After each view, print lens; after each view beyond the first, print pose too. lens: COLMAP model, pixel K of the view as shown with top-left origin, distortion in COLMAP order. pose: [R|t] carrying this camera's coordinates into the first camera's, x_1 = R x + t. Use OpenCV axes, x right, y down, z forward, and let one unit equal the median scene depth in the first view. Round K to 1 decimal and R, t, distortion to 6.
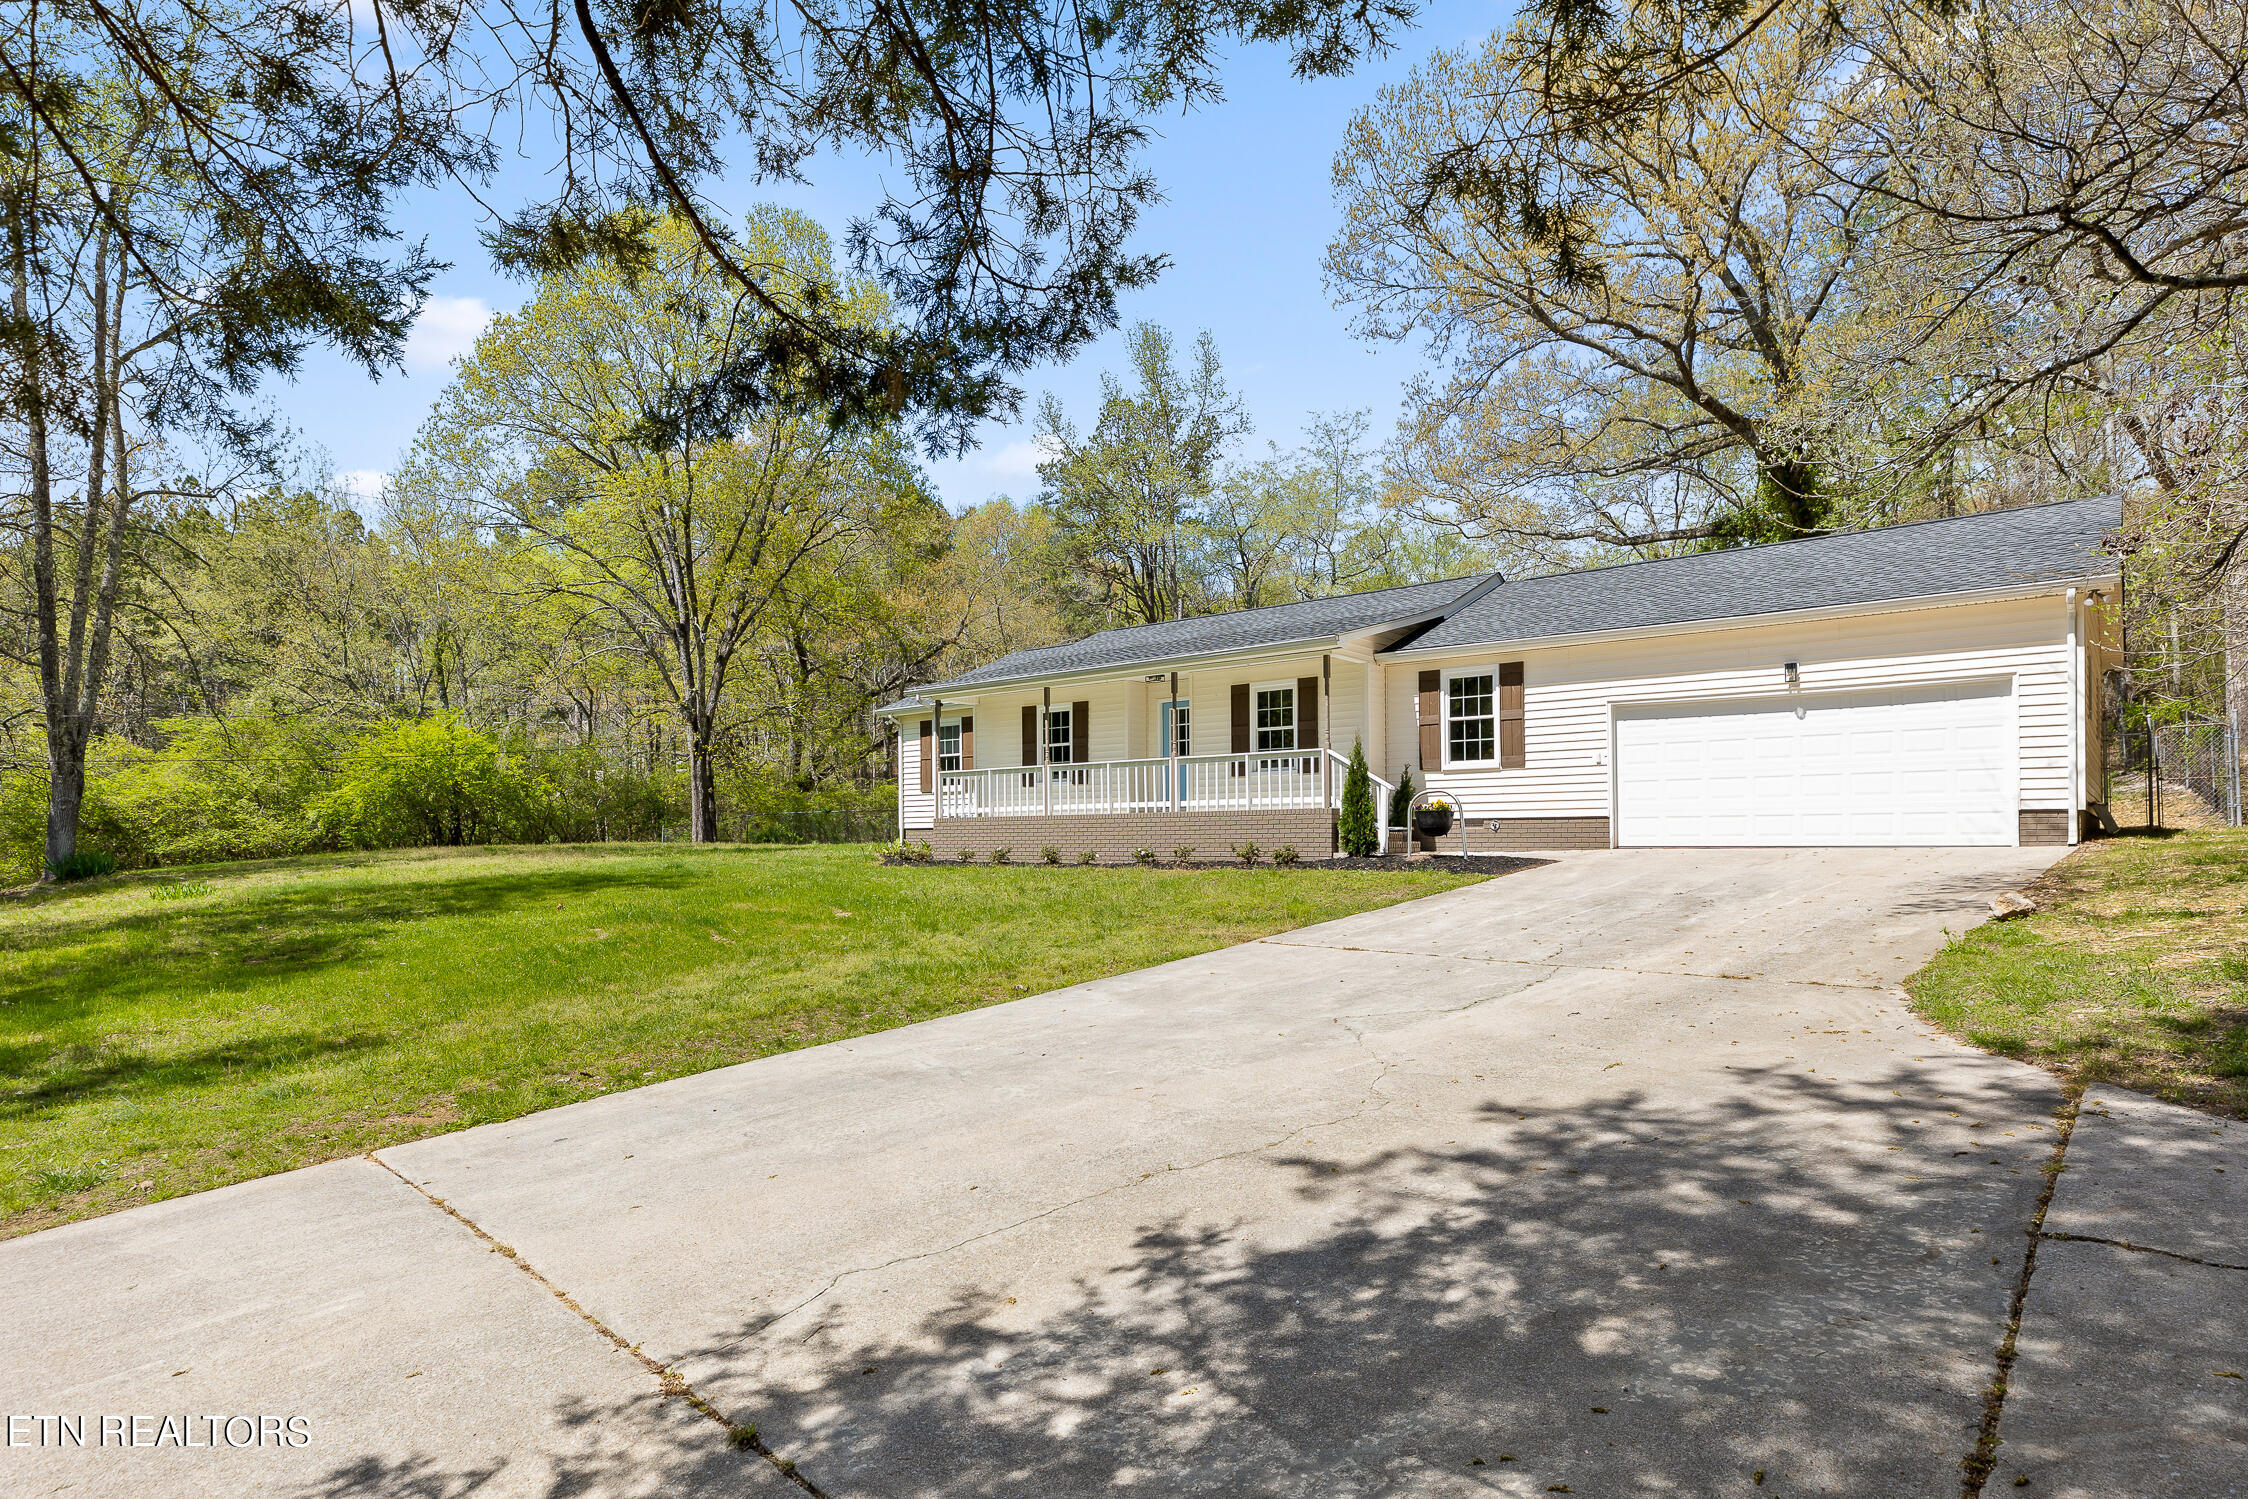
lens RADIAL K [[1272.8, 0, 1127.8], [0, 1272.8, 750.7], [0, 0, 1]] dist [0.003795, 0.000840]
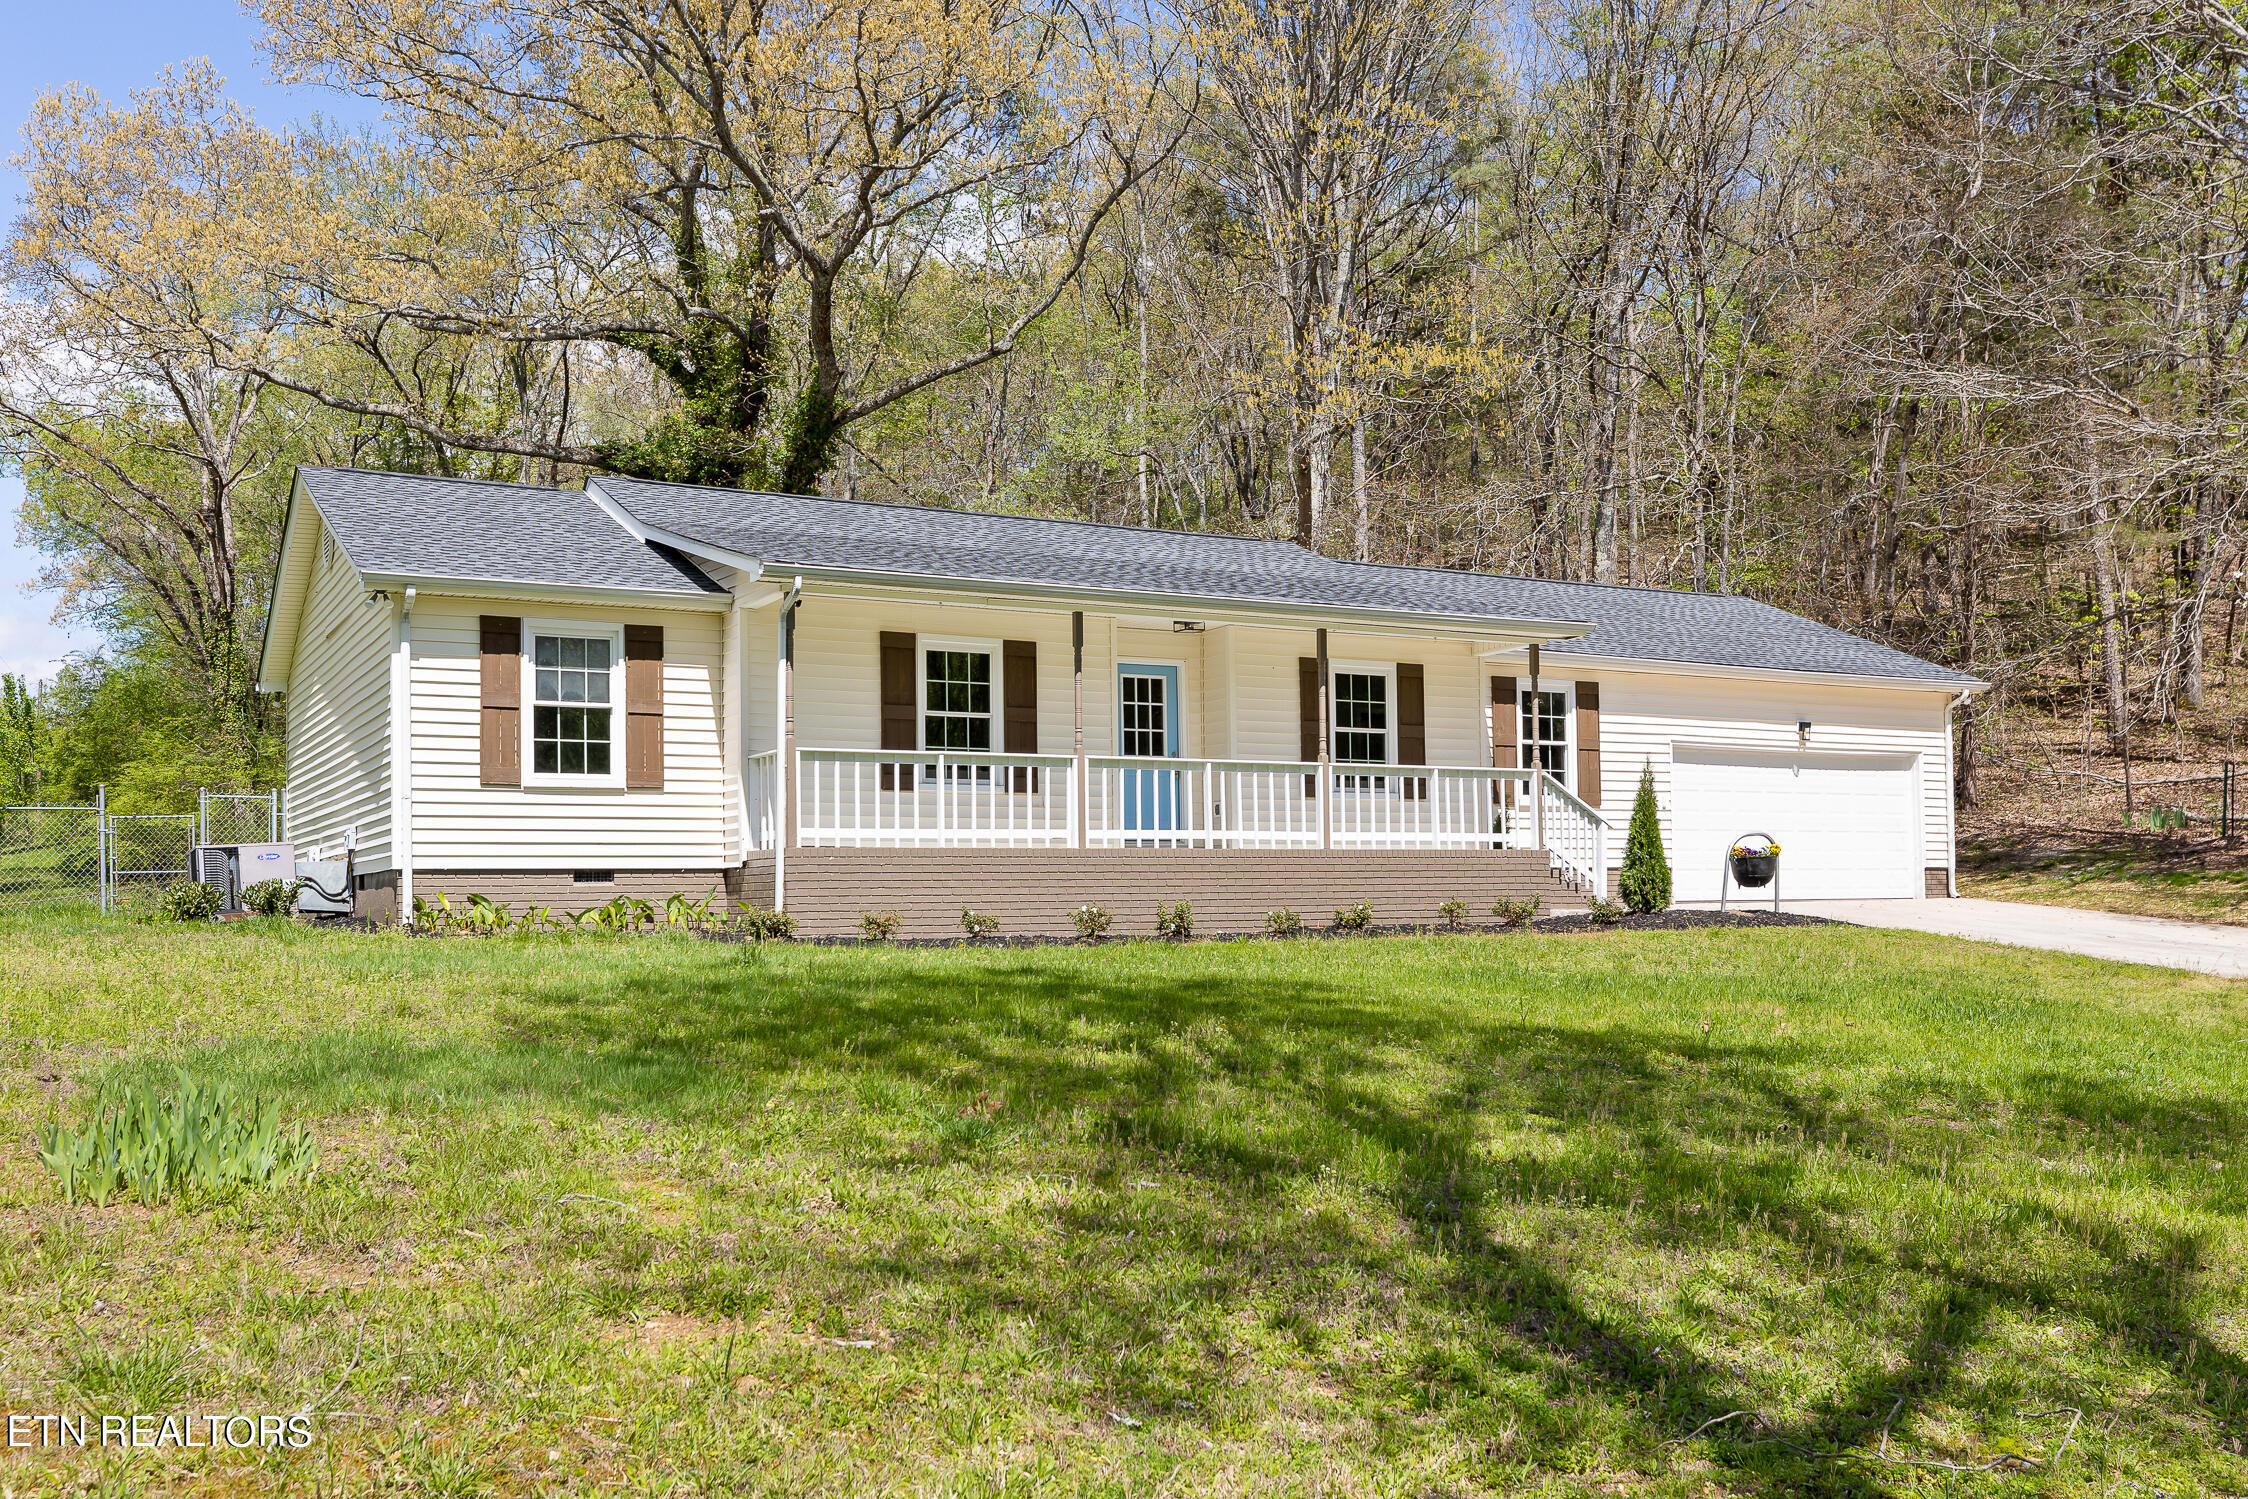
lens RADIAL K [[1960.9, 0, 1120.5], [0, 1960.9, 757.6], [0, 0, 1]] dist [0.004564, 0.001385]
pose [[0.347665, 0.069579, 0.935034, -0.935788], [-0.058206, 0.996921, -0.052542, 0.061263], [-0.935811, -0.036158, 0.350644, 0.767949]]
